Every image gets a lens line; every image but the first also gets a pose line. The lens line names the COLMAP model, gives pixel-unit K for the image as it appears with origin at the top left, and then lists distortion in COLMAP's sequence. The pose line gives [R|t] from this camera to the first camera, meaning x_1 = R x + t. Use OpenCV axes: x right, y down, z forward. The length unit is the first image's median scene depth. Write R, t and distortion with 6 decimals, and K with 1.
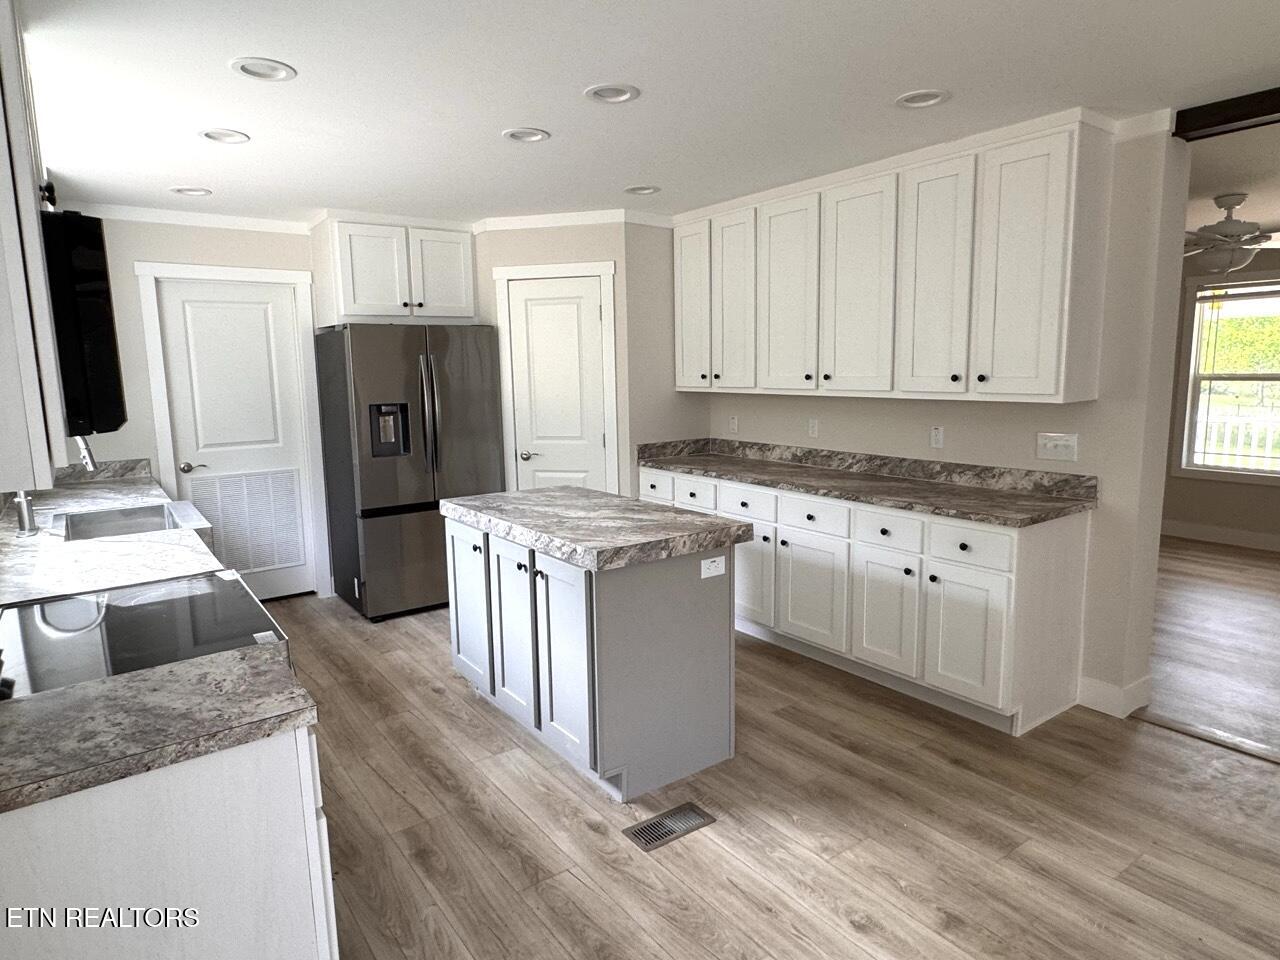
lens RADIAL K [[762.2, 0, 634.9], [0, 762.2, 468.8], [0, 0, 1]] dist [-0.011445, 0.008261]
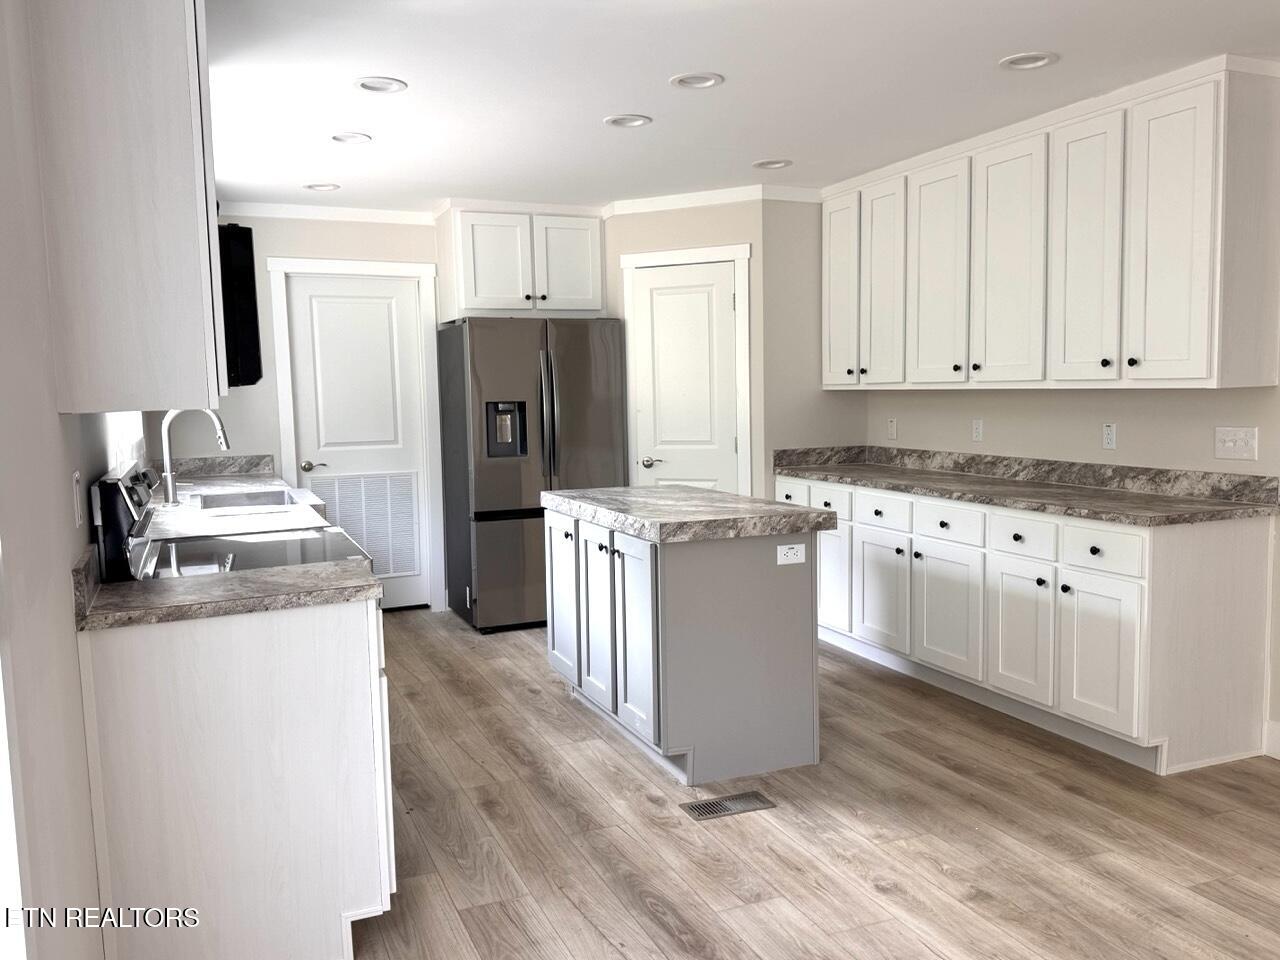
lens RADIAL K [[1030.2, 0, 638.4], [0, 1030.2, 471.8], [0, 0, 1]] dist [0.097473, -0.118802]
pose [[0.973713, 0.017795, -0.227081, 0.171081], [-0.028615, 0.998602, -0.044444, 0.071581], [0.225973, 0.049773, 0.972861, -0.271753]]
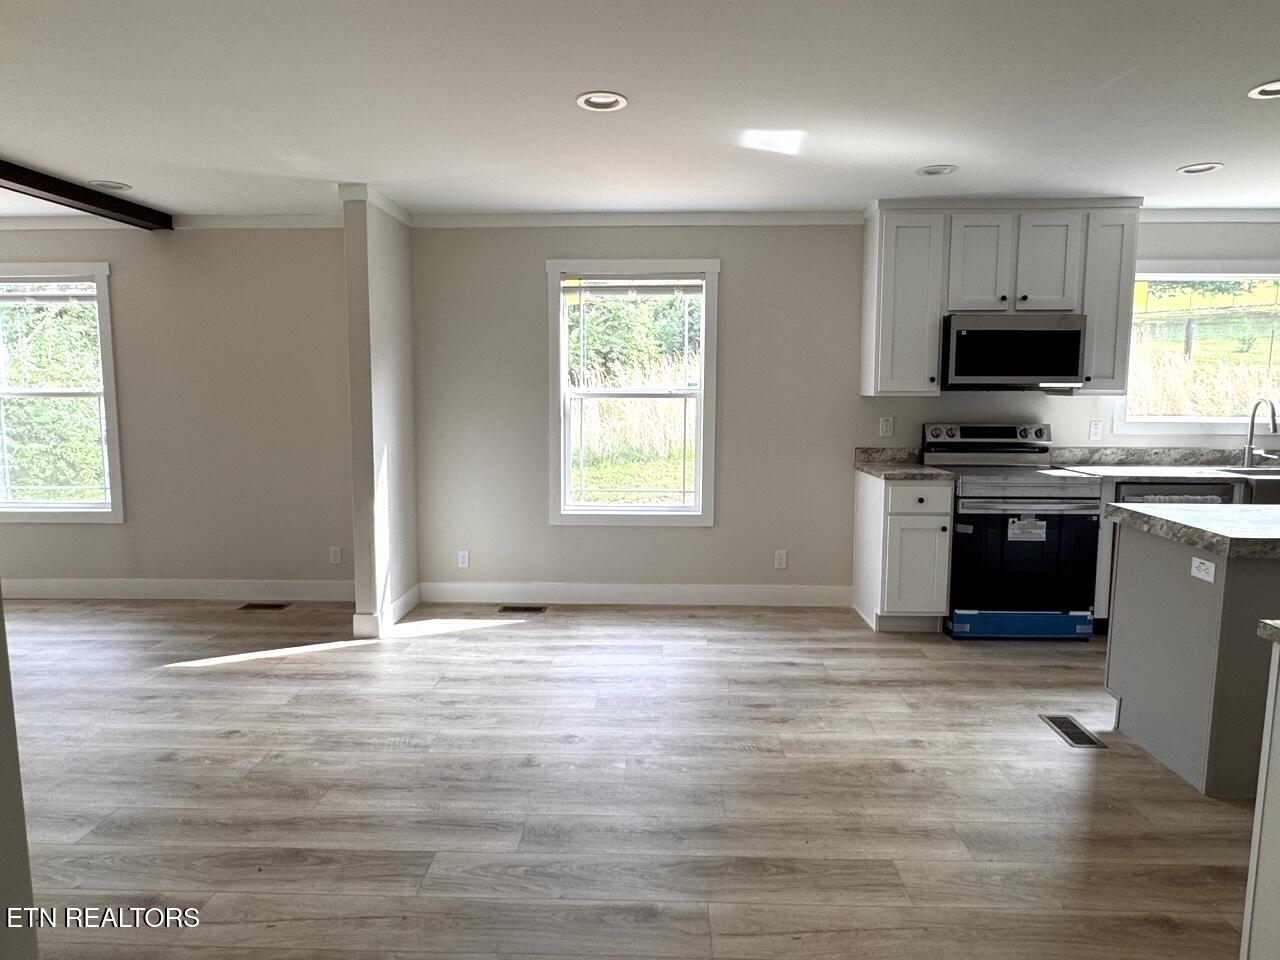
lens RADIAL K [[762.2, 0, 636.3], [0, 762.2, 474.3], [0, 0, 1]] dist [-0.011445, 0.008261]
pose [[-0.617838, 0.107826, -0.778877, 1.032418], [-0.095523, 0.972924, 0.210462, -0.096929], [0.780482, 0.204432, -0.590810, 0.800465]]
